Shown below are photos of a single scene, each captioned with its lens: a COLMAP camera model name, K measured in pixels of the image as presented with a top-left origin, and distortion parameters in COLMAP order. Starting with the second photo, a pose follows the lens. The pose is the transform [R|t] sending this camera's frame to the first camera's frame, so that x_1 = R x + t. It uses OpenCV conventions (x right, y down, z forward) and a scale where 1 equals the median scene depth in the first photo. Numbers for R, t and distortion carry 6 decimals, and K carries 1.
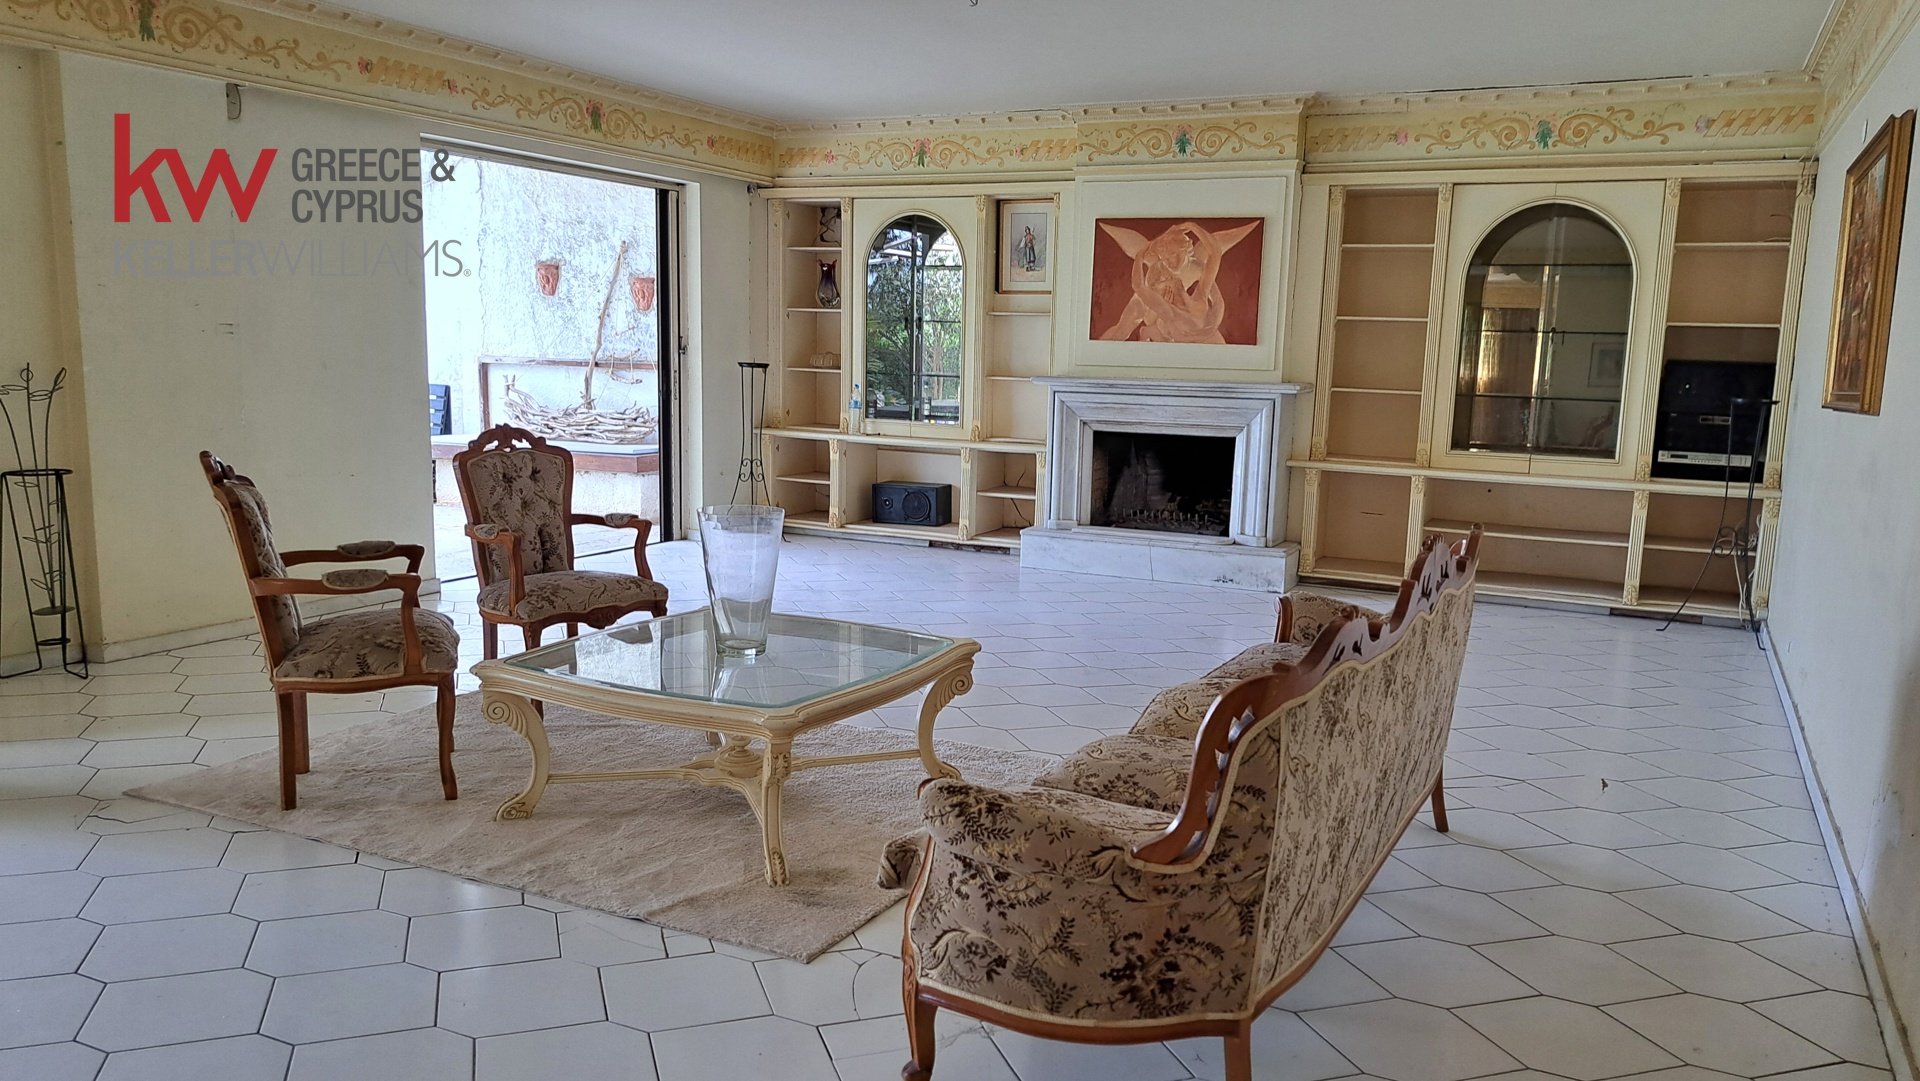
lens RADIAL K [[1409.3, 0, 960.8], [0, 1409.3, 565.2], [0, 0, 1]] dist [0.102057, -0.123543]
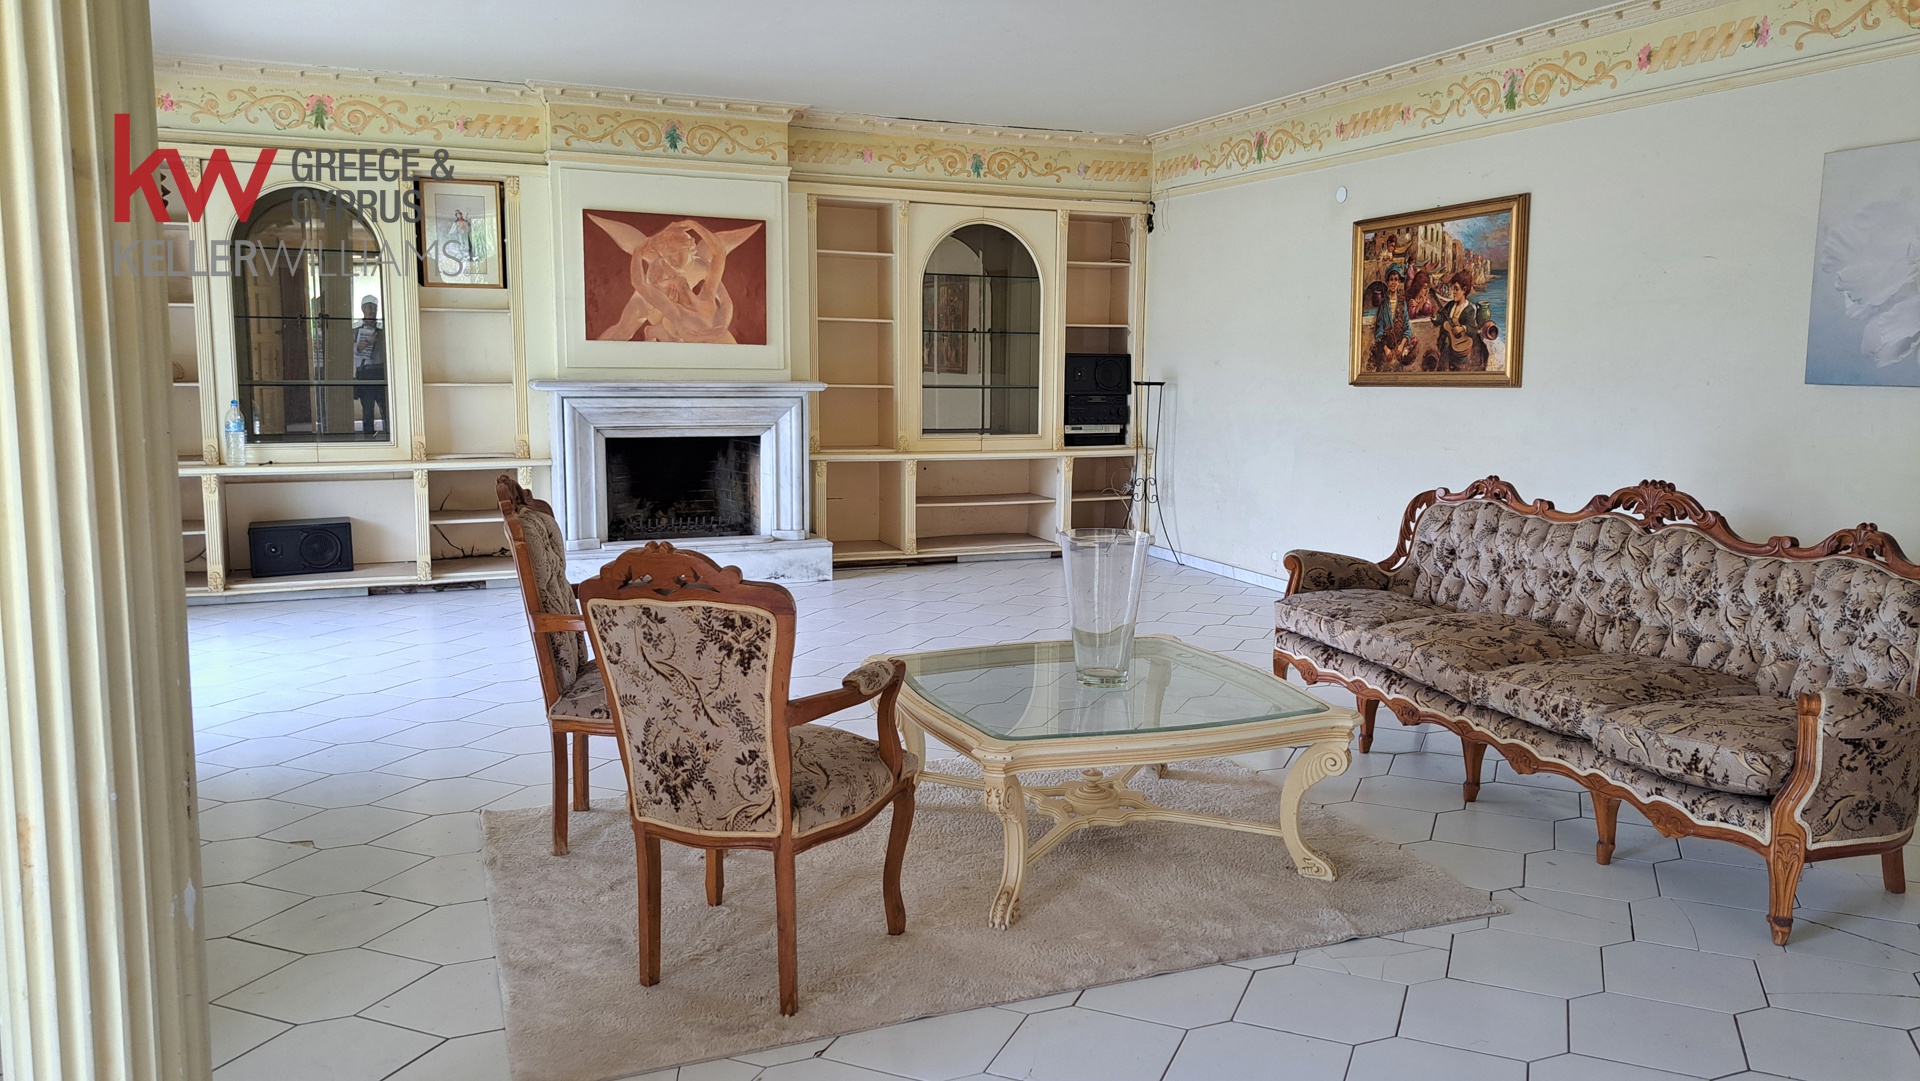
lens RADIAL K [[1439.1, 0, 960.0], [0, 1439.1, 540.5], [0, 0, 1]] dist [0.035828, -0.006089]
pose [[0.649809, -0.120675, 0.750457, -0.495549], [0.126500, 0.990717, 0.049775, -0.050121], [-0.749497, 0.062589, 0.659042, 0.224993]]
